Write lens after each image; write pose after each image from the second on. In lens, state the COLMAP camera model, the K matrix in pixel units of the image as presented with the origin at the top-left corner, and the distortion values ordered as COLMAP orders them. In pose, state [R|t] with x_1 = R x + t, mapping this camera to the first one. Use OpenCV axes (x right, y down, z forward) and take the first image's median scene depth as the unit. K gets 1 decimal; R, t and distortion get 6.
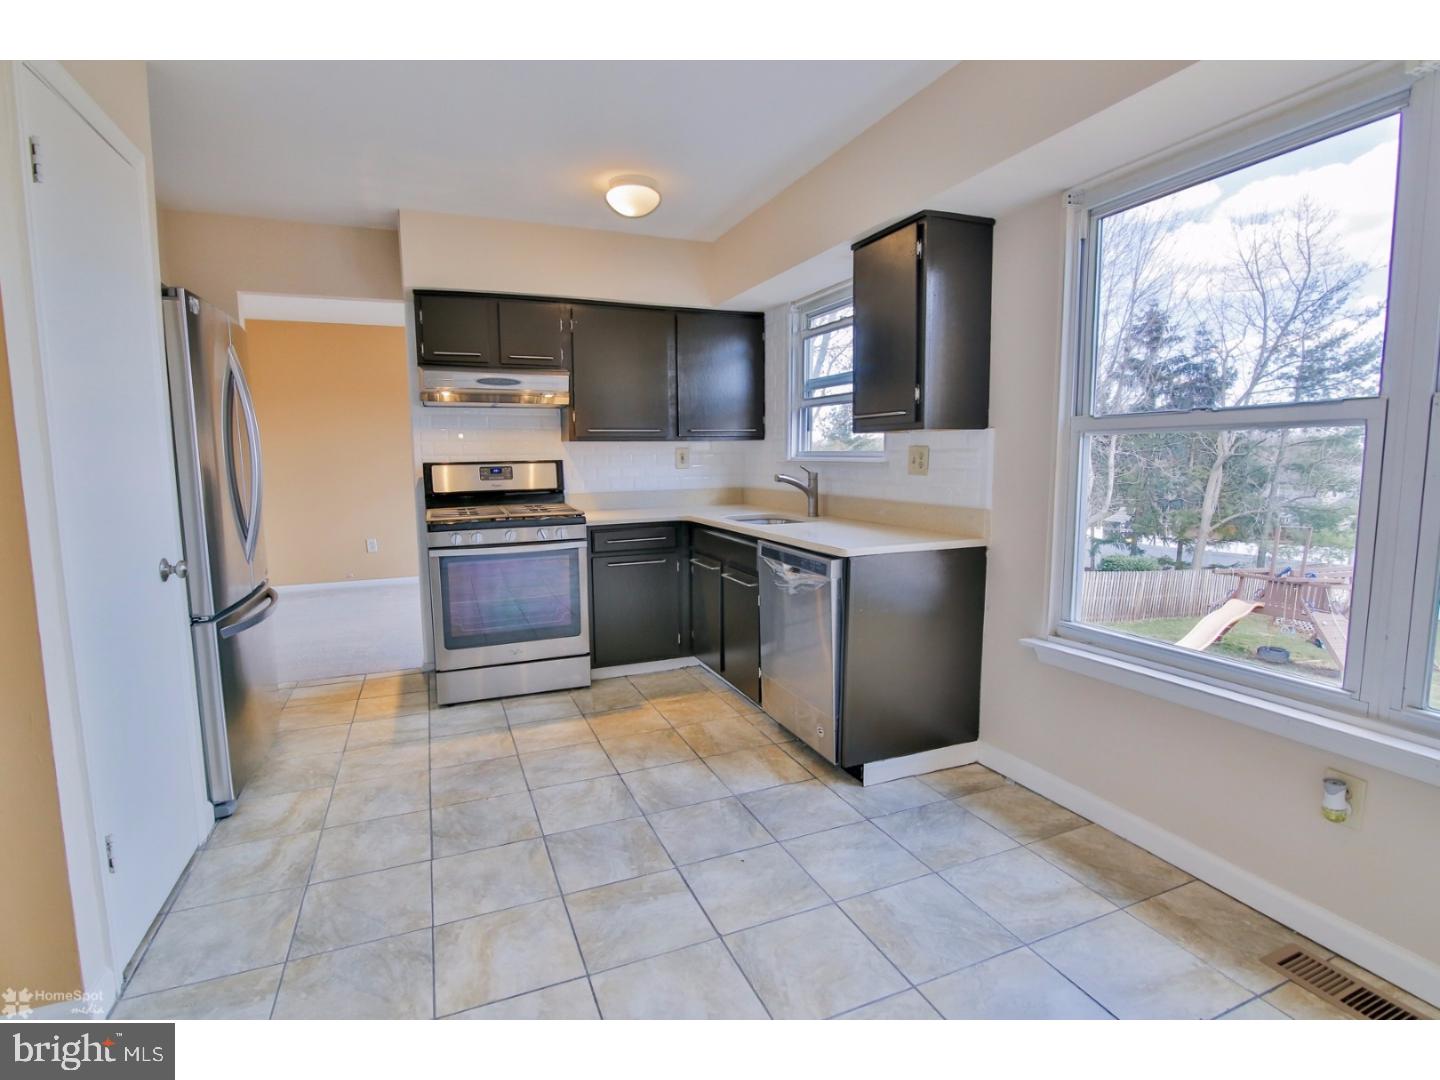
lens RADIAL K [[700.7, 0, 719.7], [0, 700.7, 529.4], [0, 0, 1]] dist [-0.019076, -0.001475]
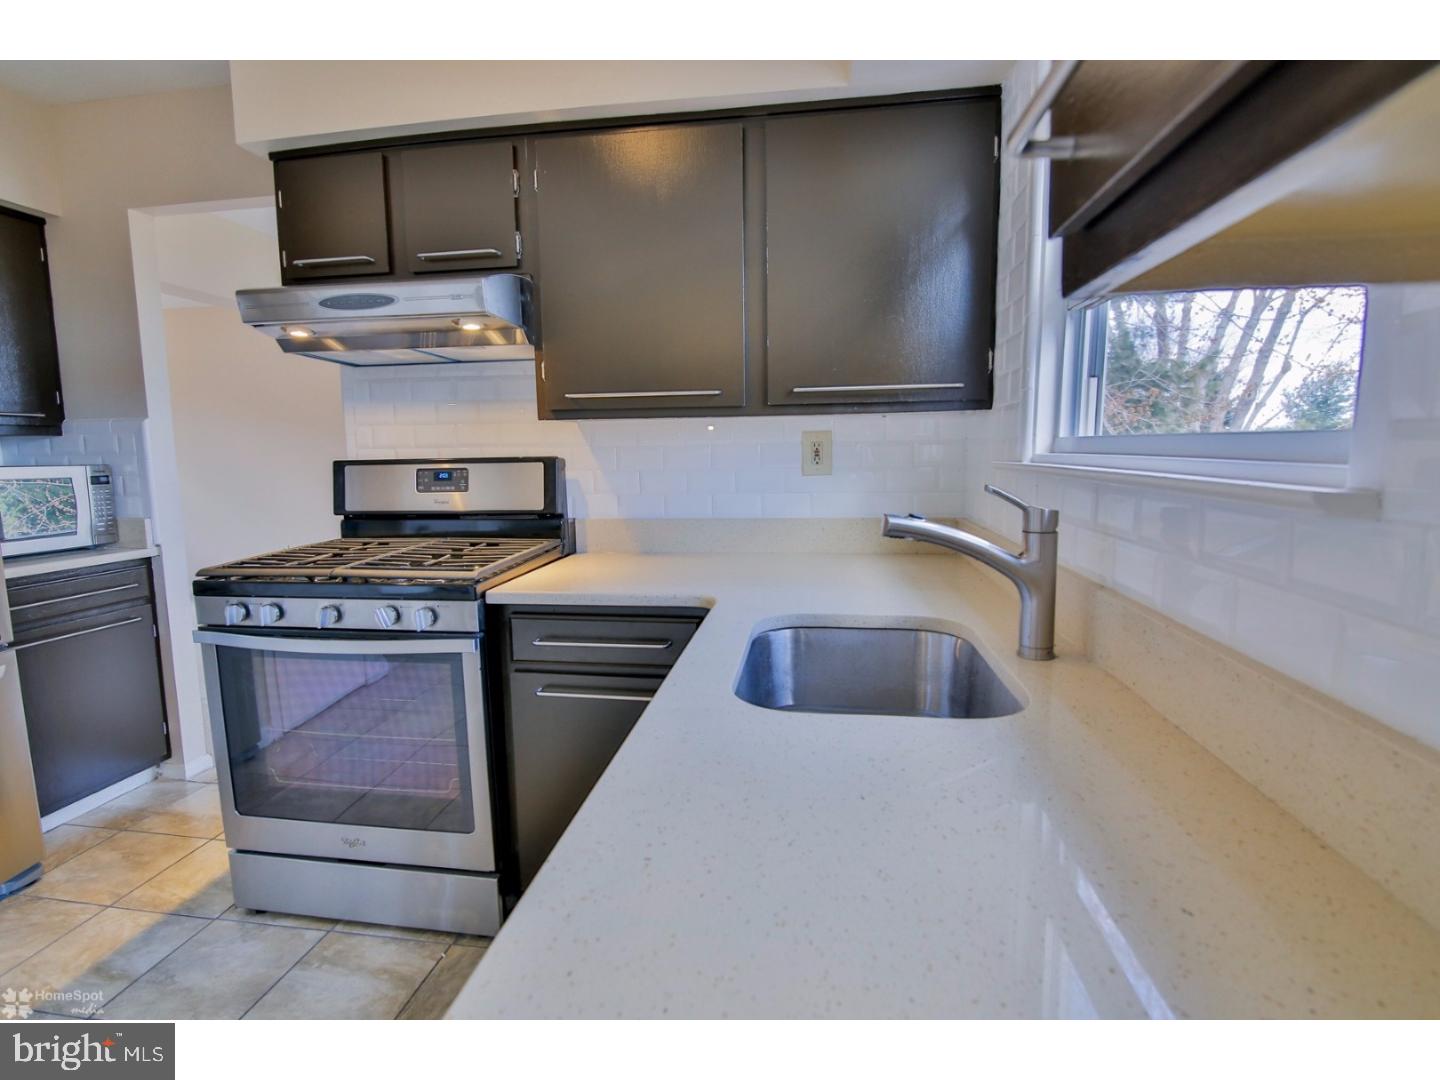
lens RADIAL K [[700.7, 0, 717.7], [0, 700.7, 533.6], [0, 0, 1]] dist [-0.019076, -0.001475]
pose [[0.856104, 0.063070, -0.512940, 0.165520], [-0.052399, 0.998004, 0.035257, -0.073537], [0.514140, -0.003307, 0.857700, 0.676948]]
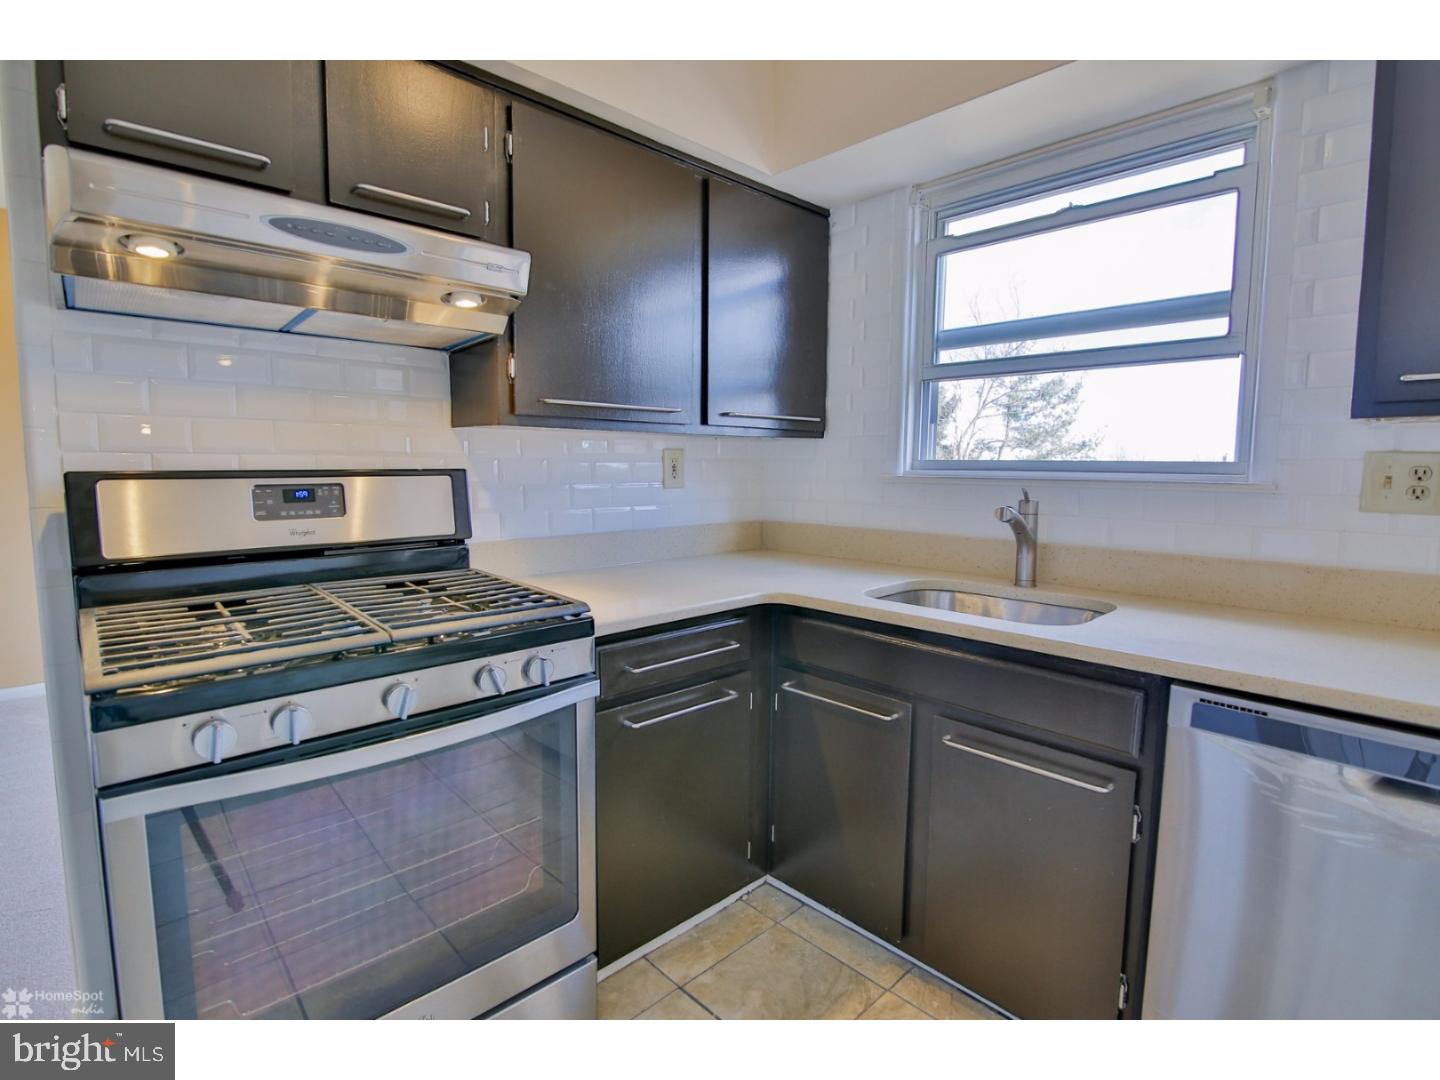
lens RADIAL K [[700.7, 0, 718.1], [0, 700.7, 529.9], [0, 0, 1]] dist [-0.019076, -0.001475]
pose [[0.933635, -0.017419, 0.357802, -0.258324], [0.022947, 0.999674, -0.011209, -0.058595], [-0.357490, 0.018675, 0.933730, 0.598550]]
